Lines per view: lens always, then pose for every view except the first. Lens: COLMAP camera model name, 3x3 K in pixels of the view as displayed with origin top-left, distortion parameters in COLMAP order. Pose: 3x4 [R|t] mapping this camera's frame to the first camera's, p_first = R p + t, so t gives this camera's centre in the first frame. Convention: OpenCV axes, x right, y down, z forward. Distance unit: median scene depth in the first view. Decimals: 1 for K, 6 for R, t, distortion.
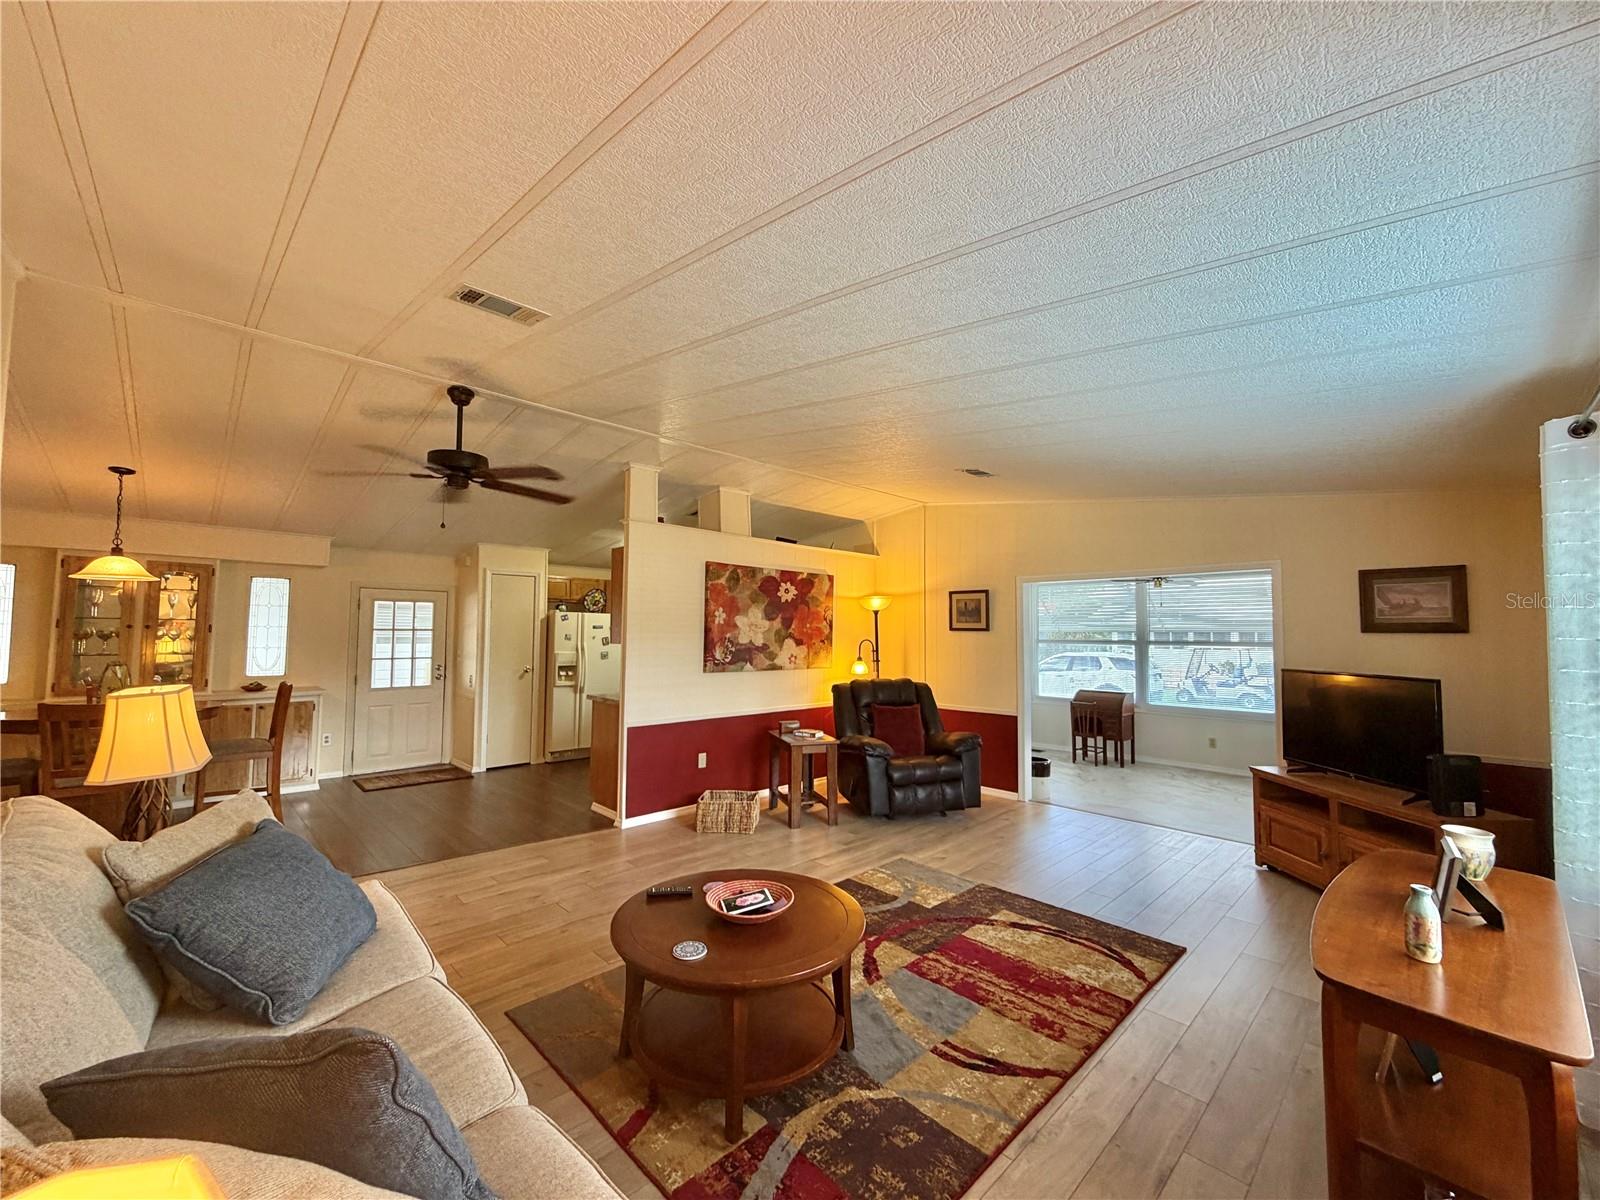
lens RADIAL K [[642.9, 0, 804.3], [0, 642.9, 603.9], [0, 0, 1]] dist [-0.000955, -0.000394]
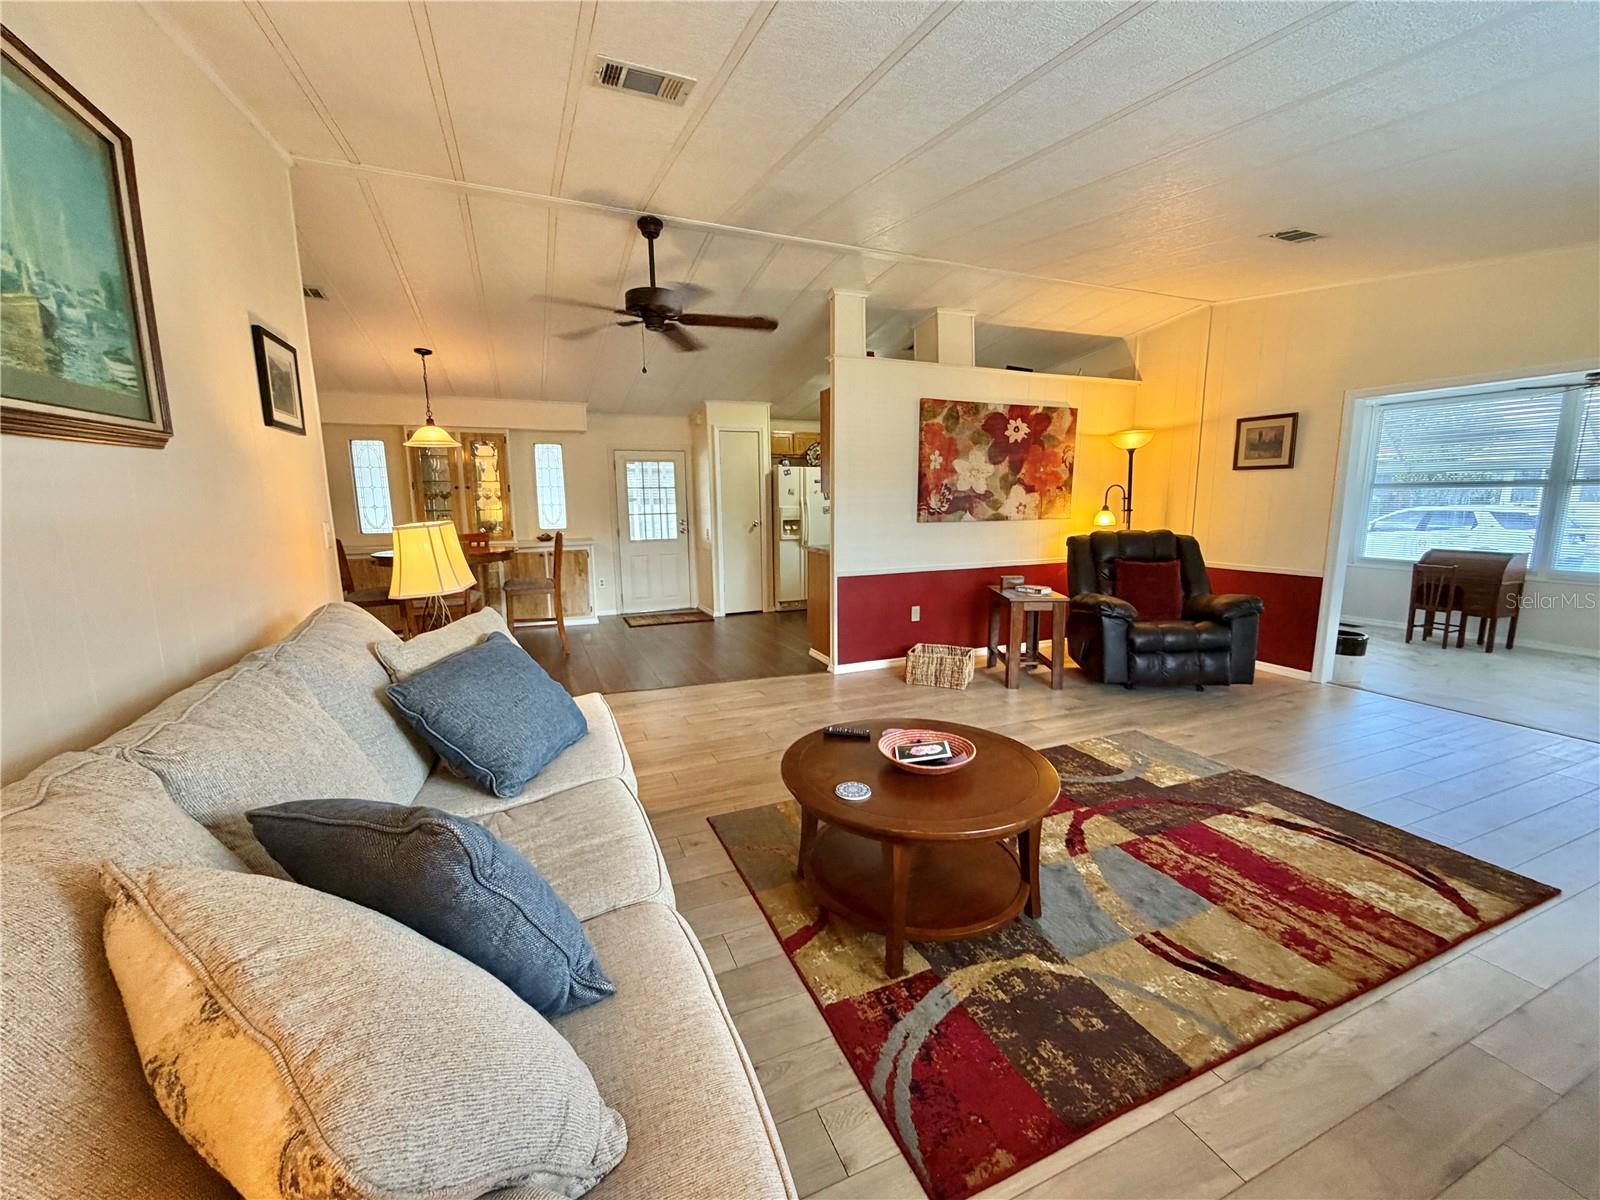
lens RADIAL K [[642.9, 0, 797.9], [0, 642.9, 607.0], [0, 0, 1]] dist [-0.000955, -0.000394]
pose [[0.929188, 0.041953, -0.367218, 0.034572], [0.037652, 0.977624, 0.206962, 0.030042], [0.367684, -0.206133, 0.906817, 0.066712]]
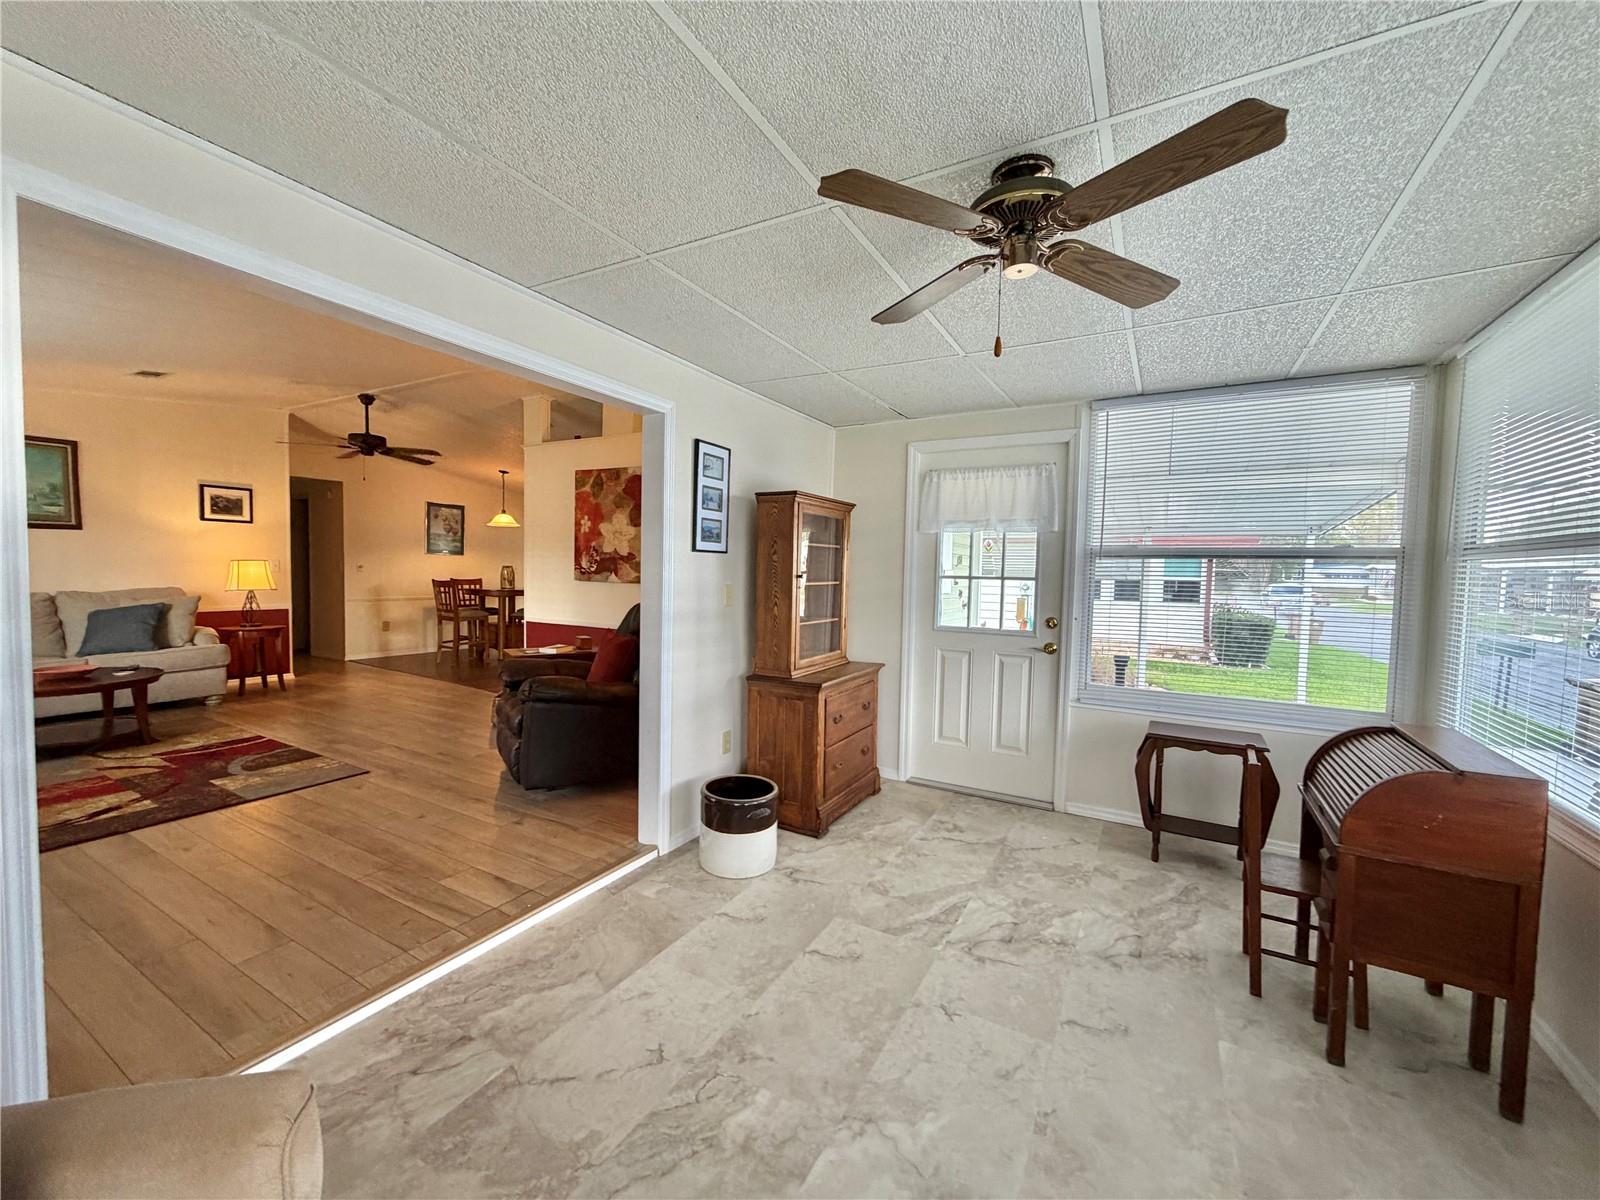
lens RADIAL K [[642.9, 0, 799.3], [0, 642.9, 604.4], [0, 0, 1]] dist [-0.000955, -0.000394]
pose [[0.266430, 0.043245, -0.962884, 1.038362], [0.023797, 0.998393, 0.051424, 0.112202], [0.963560, -0.036614, 0.264973, 1.192904]]
